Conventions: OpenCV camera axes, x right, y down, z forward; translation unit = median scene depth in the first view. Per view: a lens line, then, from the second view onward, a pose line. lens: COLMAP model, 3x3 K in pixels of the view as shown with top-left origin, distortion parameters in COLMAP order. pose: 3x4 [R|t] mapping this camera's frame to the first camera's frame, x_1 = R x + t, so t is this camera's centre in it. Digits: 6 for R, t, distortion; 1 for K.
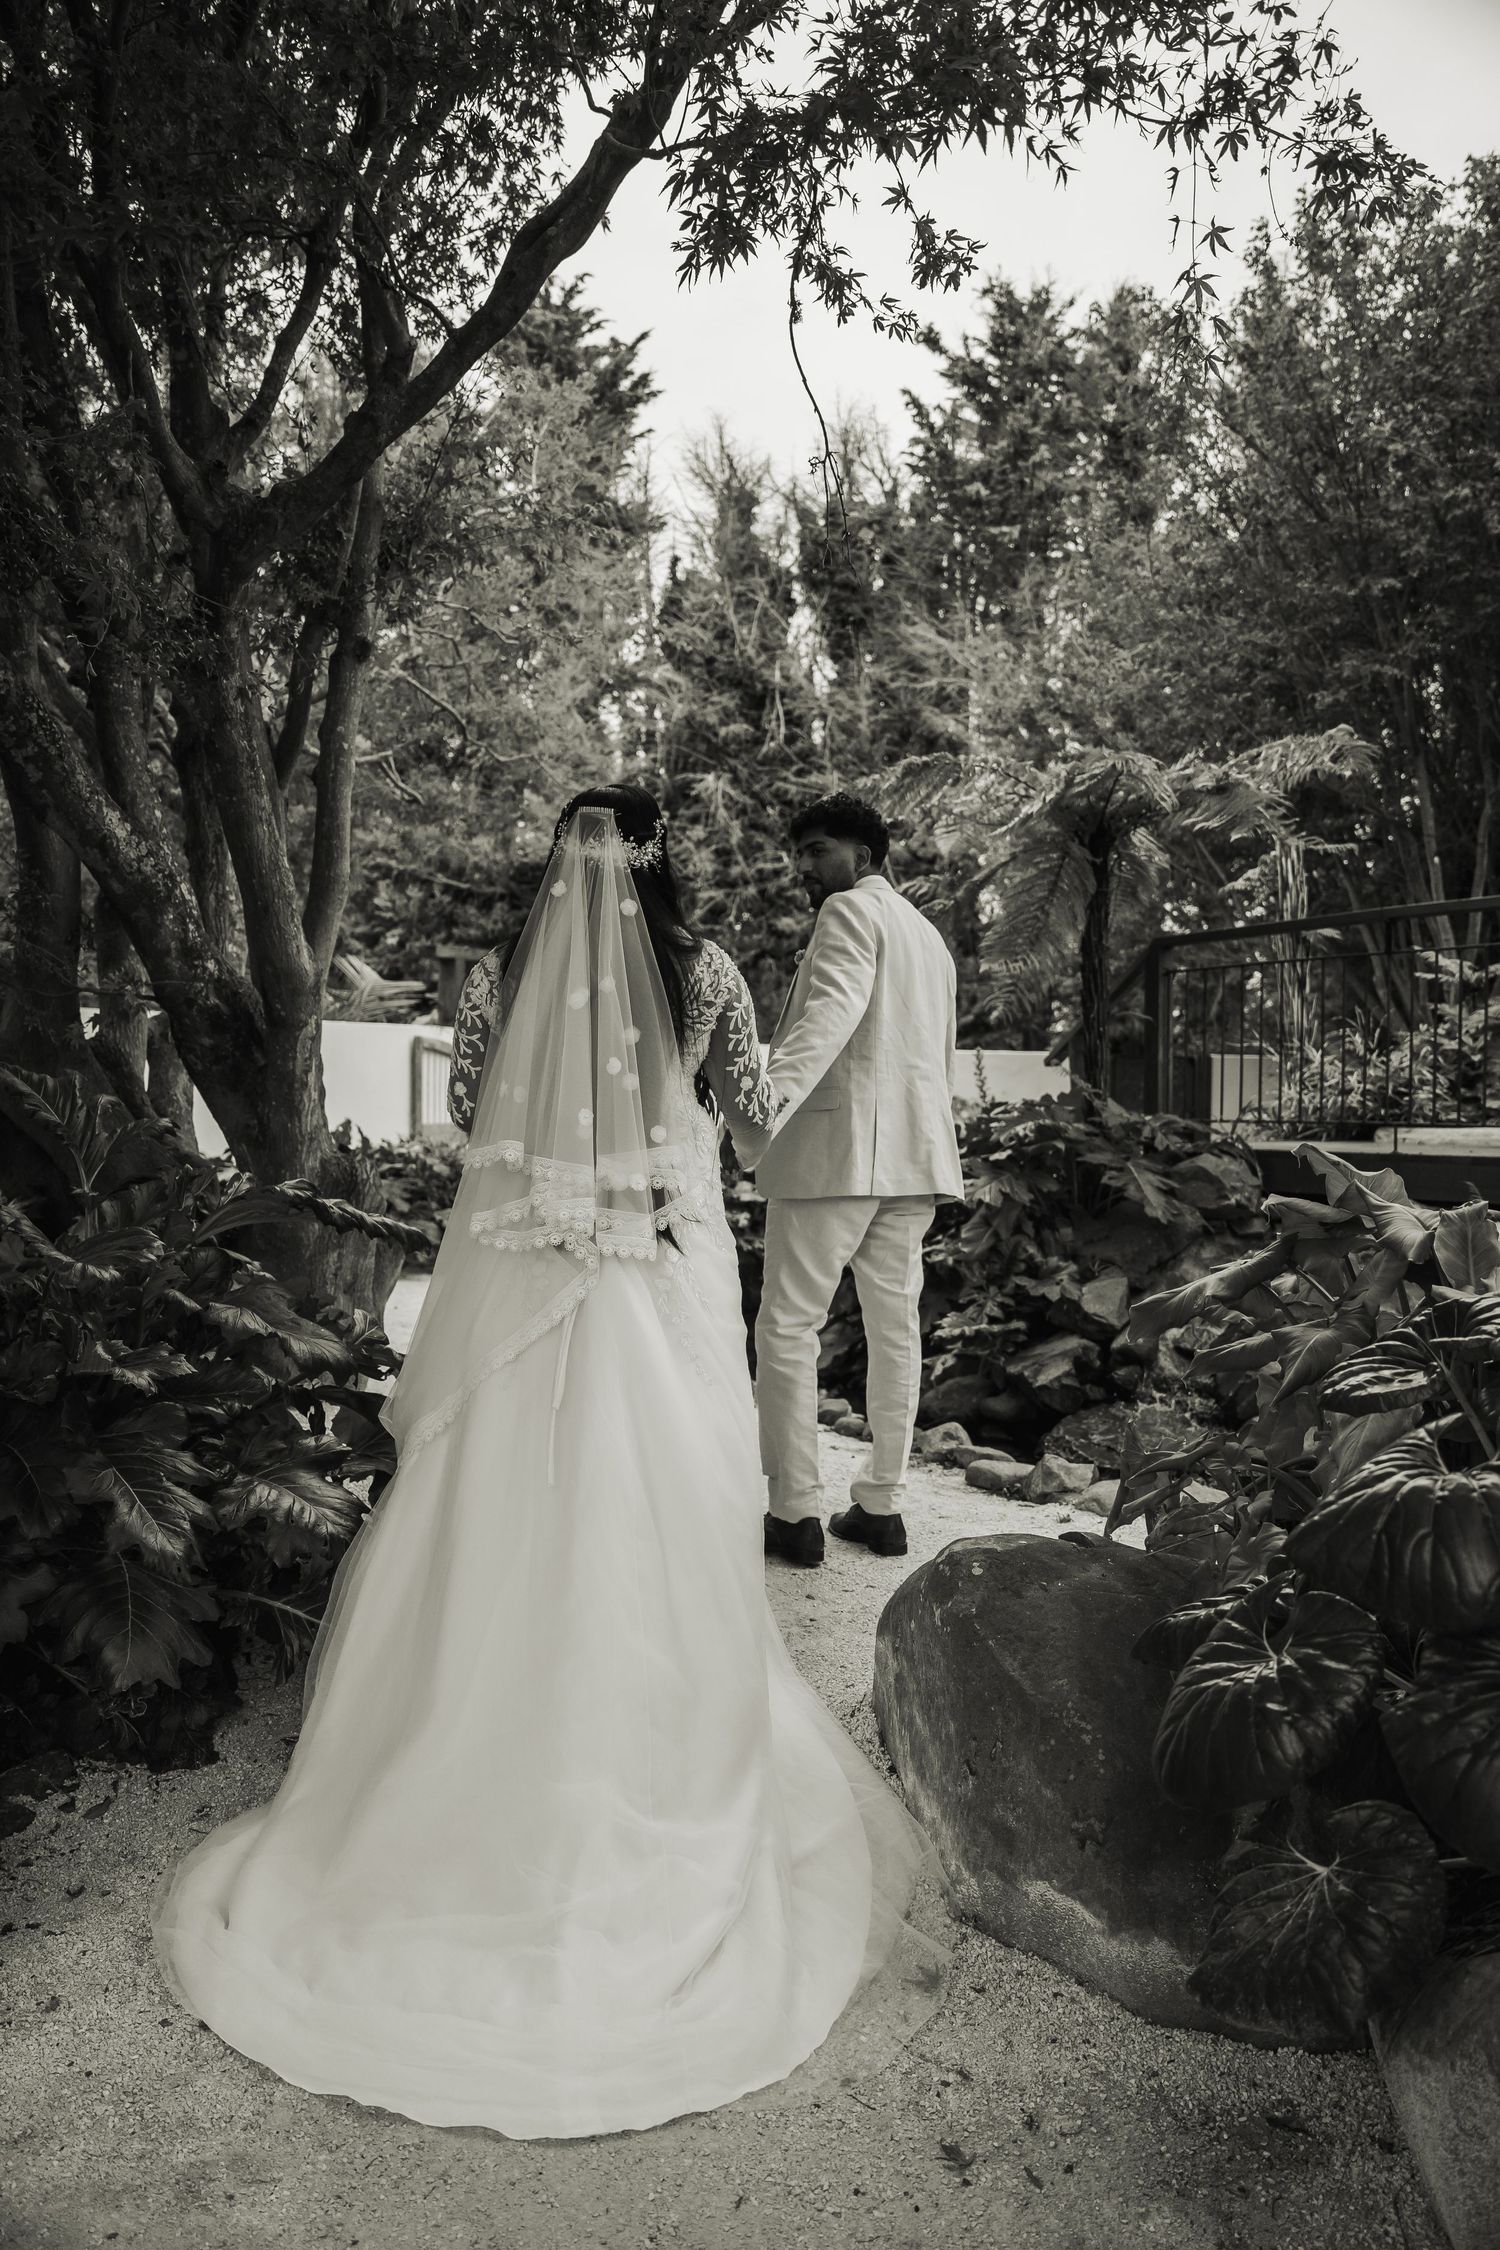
lens RADIAL K [[1667.8, 0, 761.2], [0, 1667.8, 1134.3], [0, 0, 1]] dist [-0.090252, 0.001685]
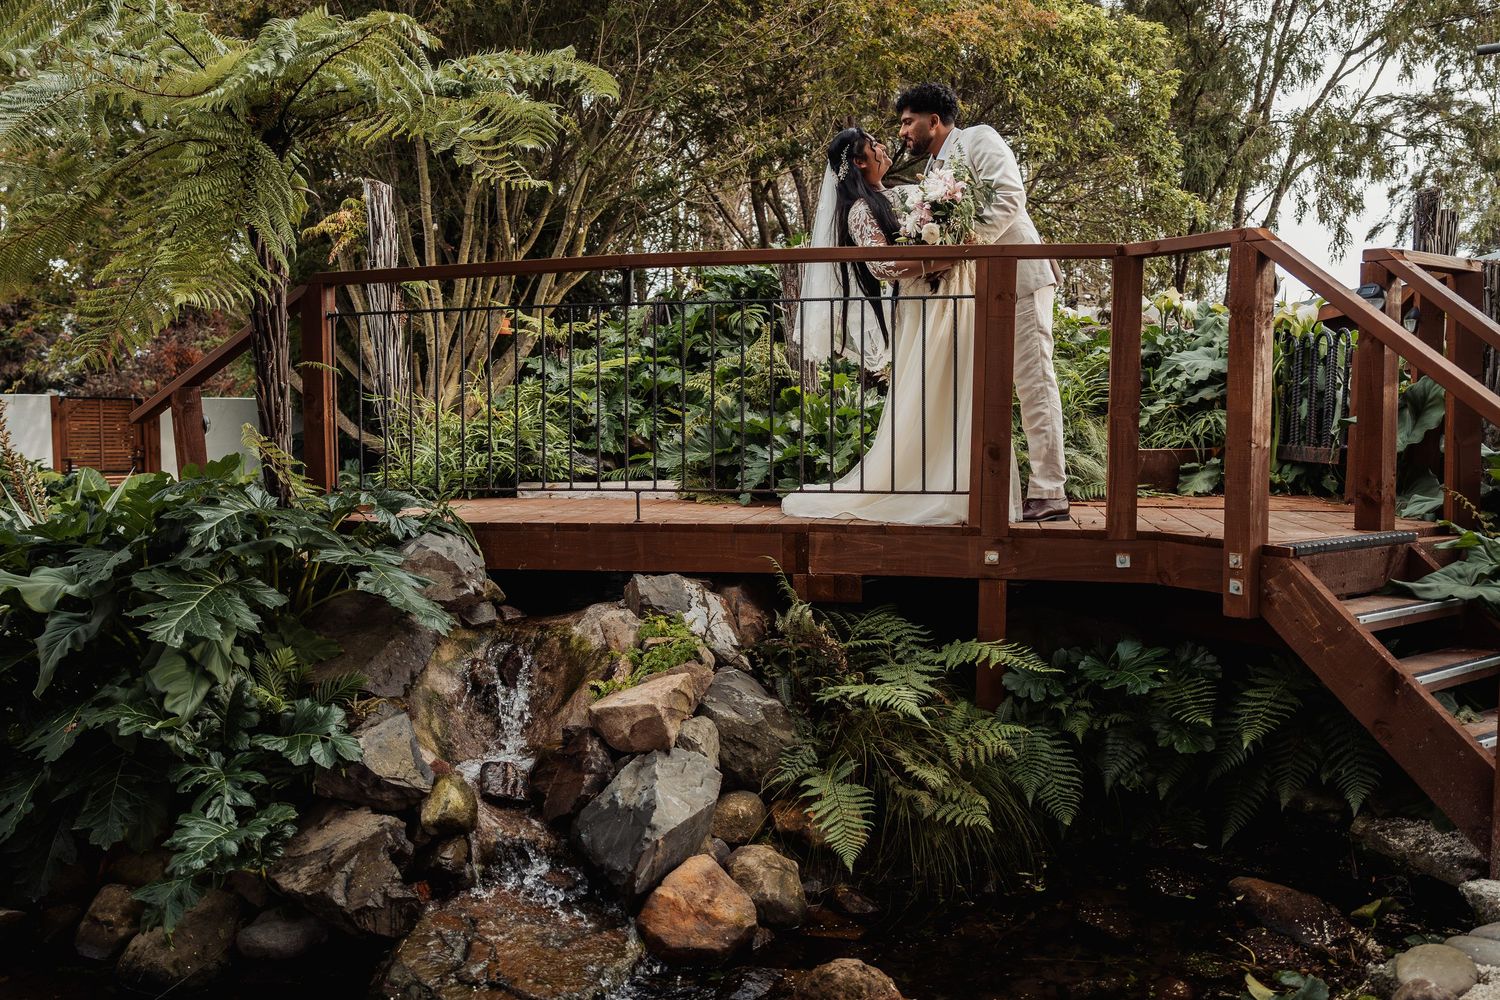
lens RADIAL K [[1213.5, 0, 749.2], [0, 1213.5, 501.5], [0, 0, 1]] dist [-0.069790, 0.064574]
pose [[0.693623, -0.057157, 0.718067, -0.036975], [0.027941, 0.998232, 0.052468, -0.021168], [-0.719796, -0.016329, 0.693993, 0.307665]]
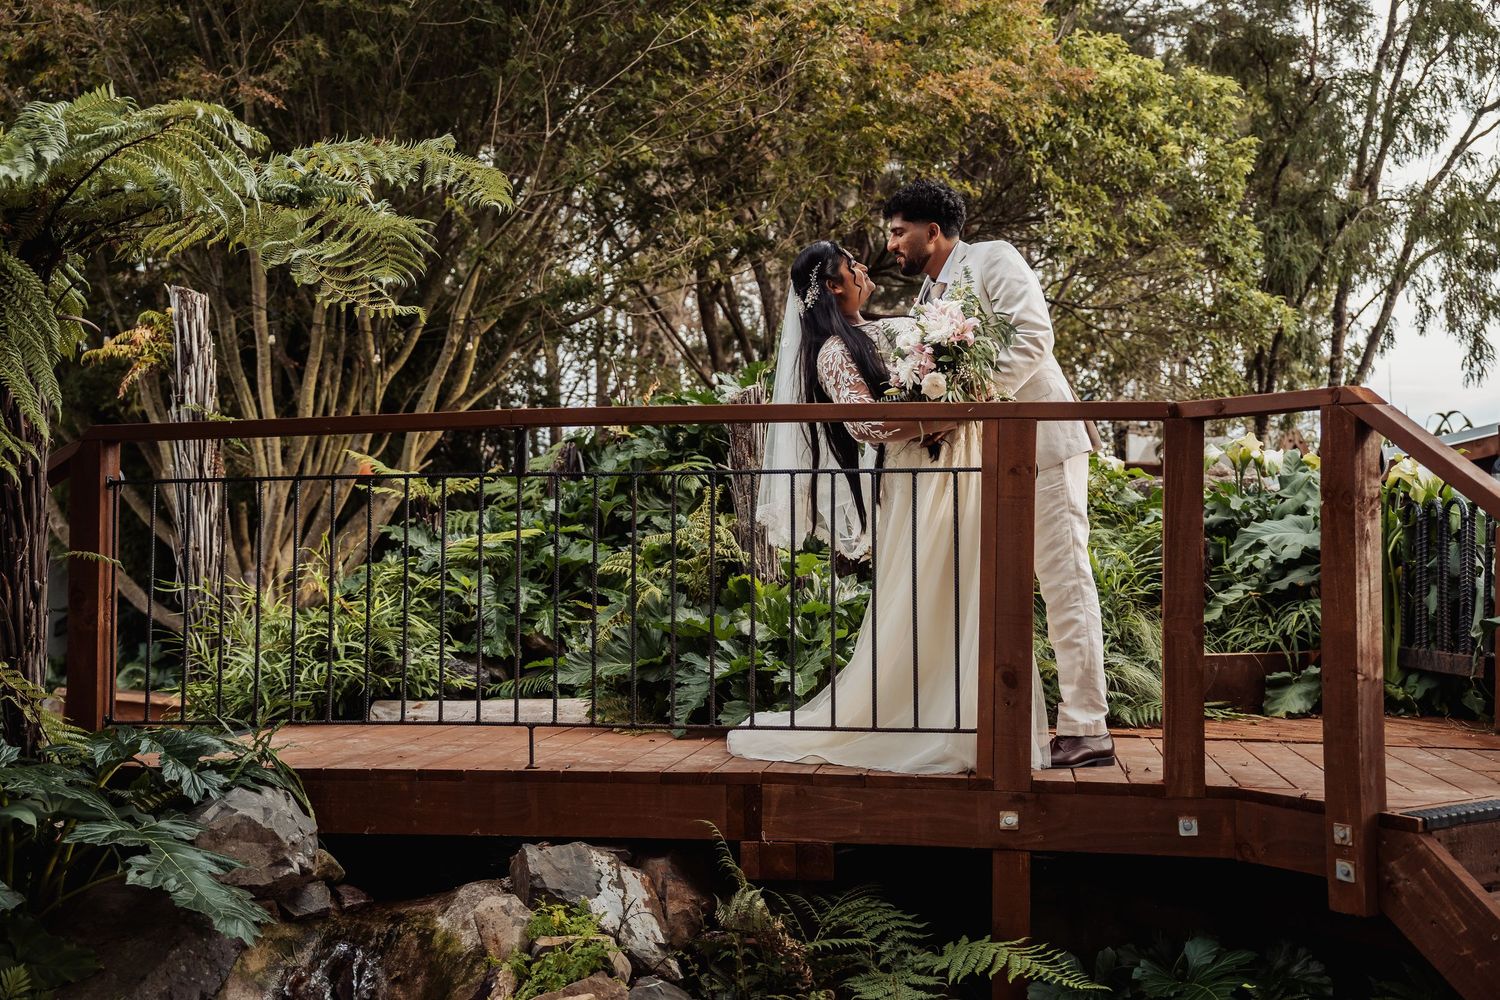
lens RADIAL K [[1610.9, 0, 748.9], [0, 1610.9, 514.9], [0, 0, 1]] dist [0.057384, 0.000000]
pose [[0.670701, 0.019659, 0.741467, -0.031889], [0.025652, 0.998436, -0.049676, -0.036008], [-0.741284, 0.052338, 0.669148, 0.306363]]
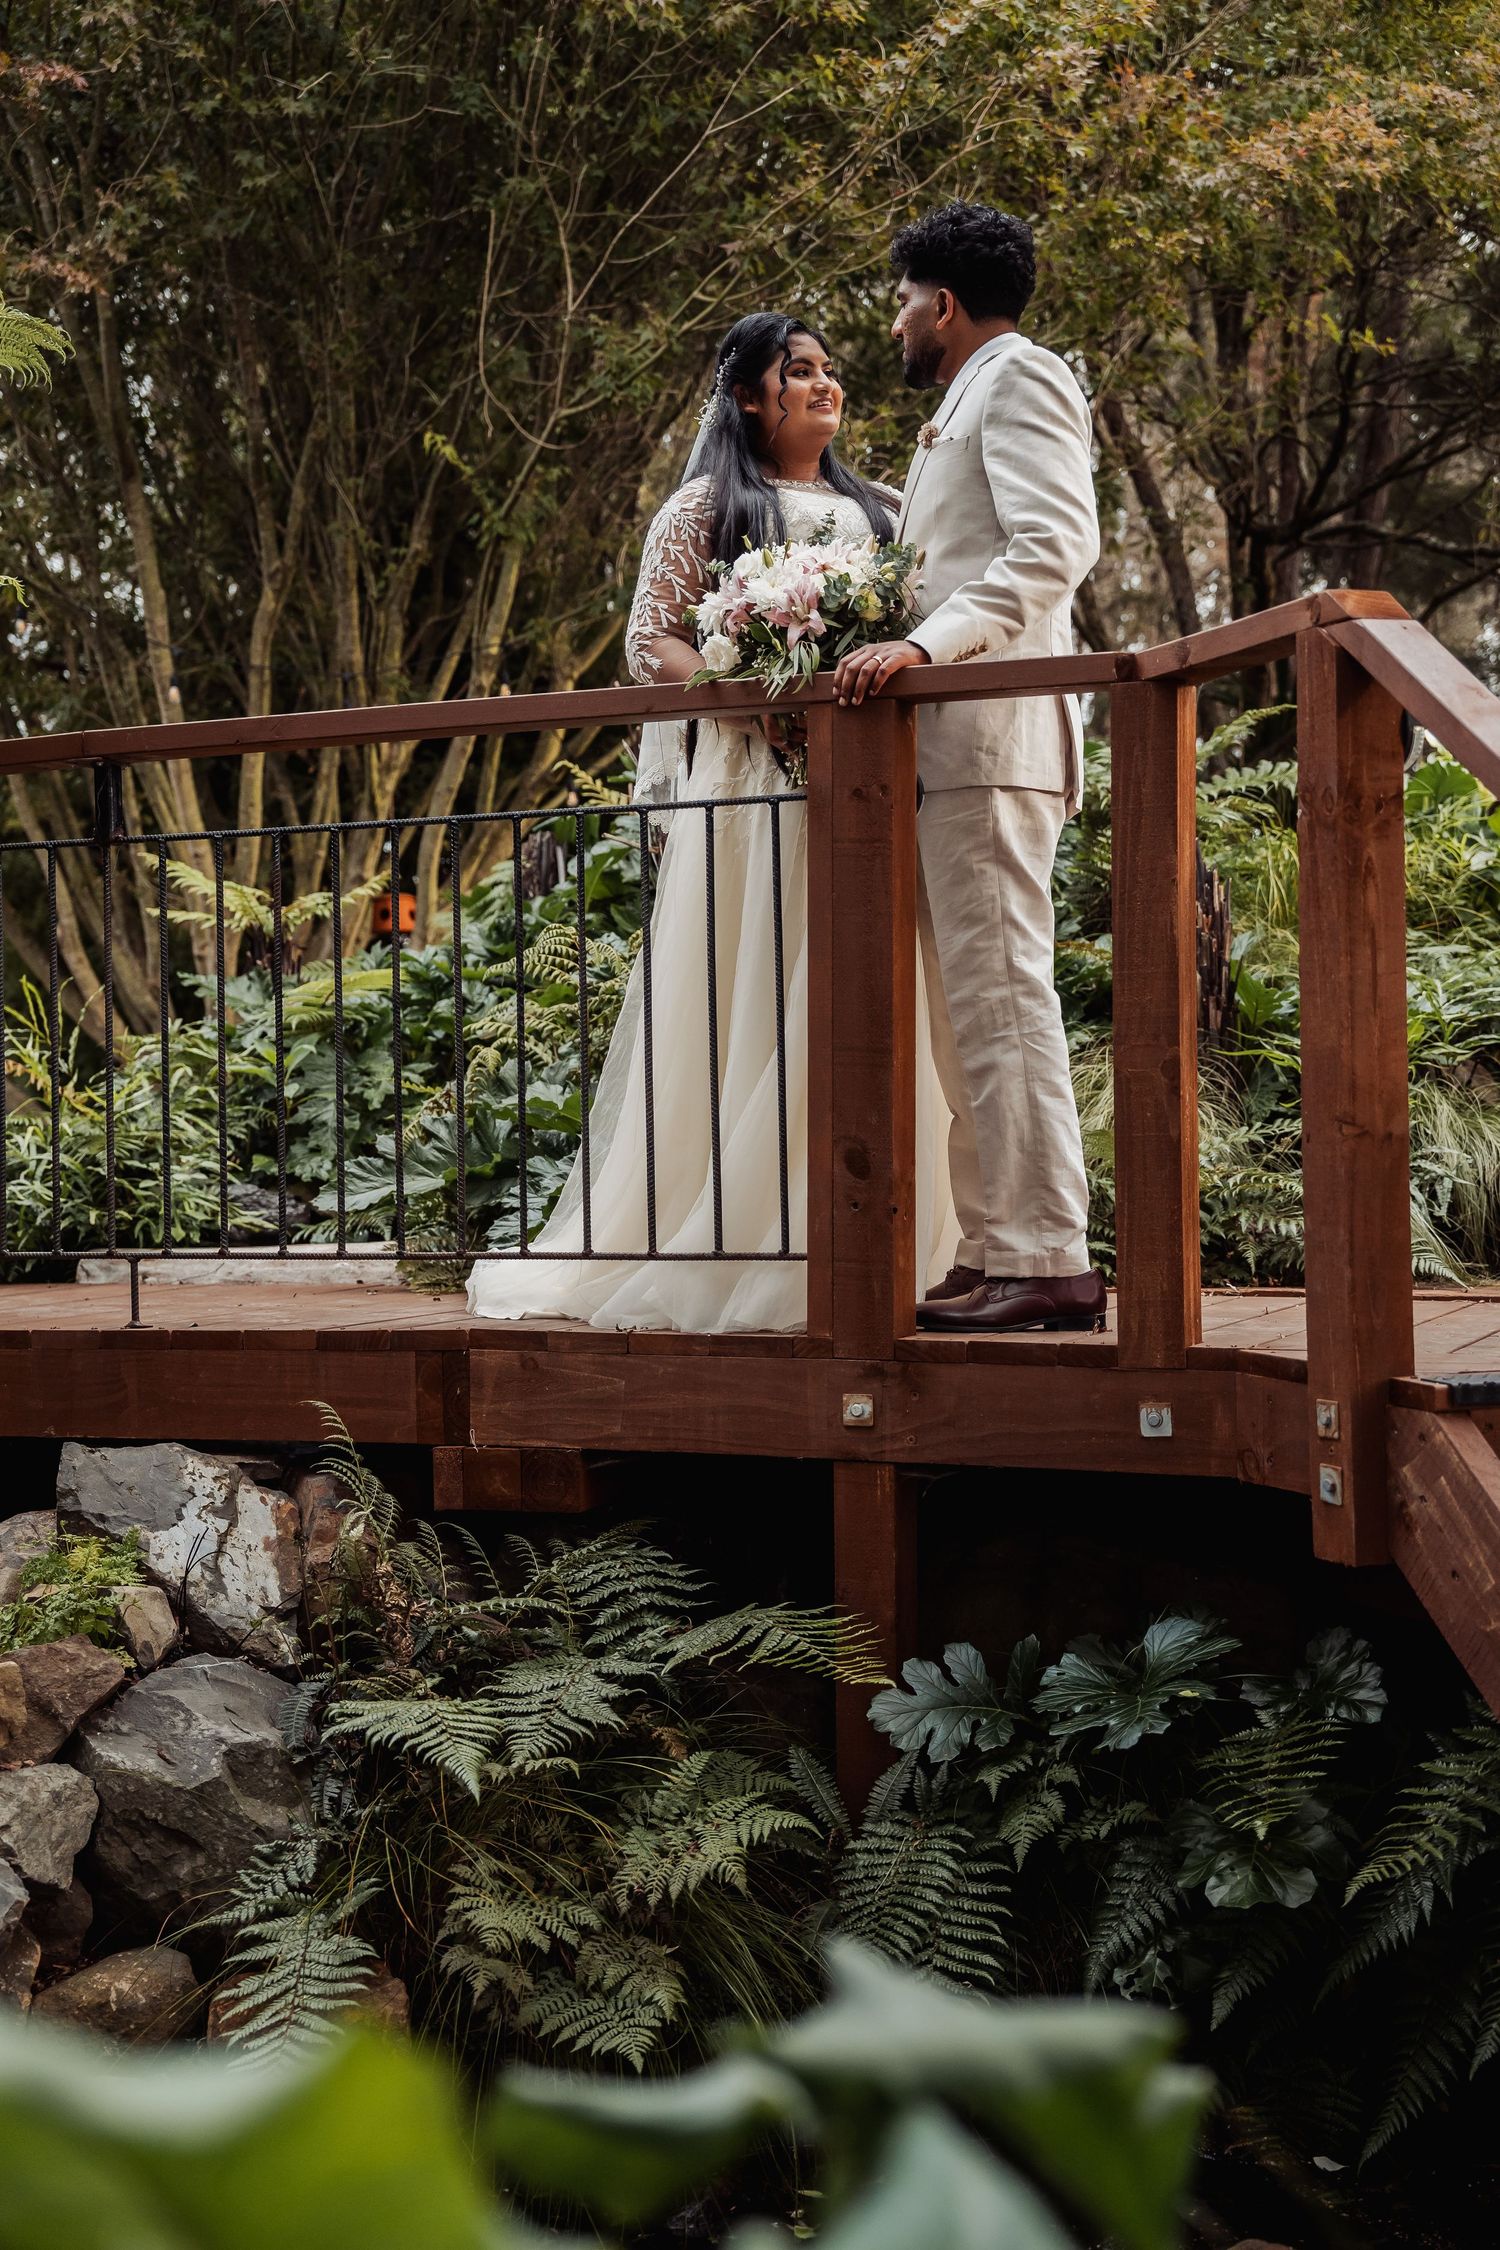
lens RADIAL K [[2819.6, 0, 734.1], [0, 2819.6, 1144.5], [0, 0, 1]] dist [0.139954, 0.000000]
pose [[0.828022, -0.020207, 0.560332, 0.071597], [0.036311, 0.999185, -0.017625, -0.009983], [-0.559519, 0.034940, 0.828081, 0.209377]]
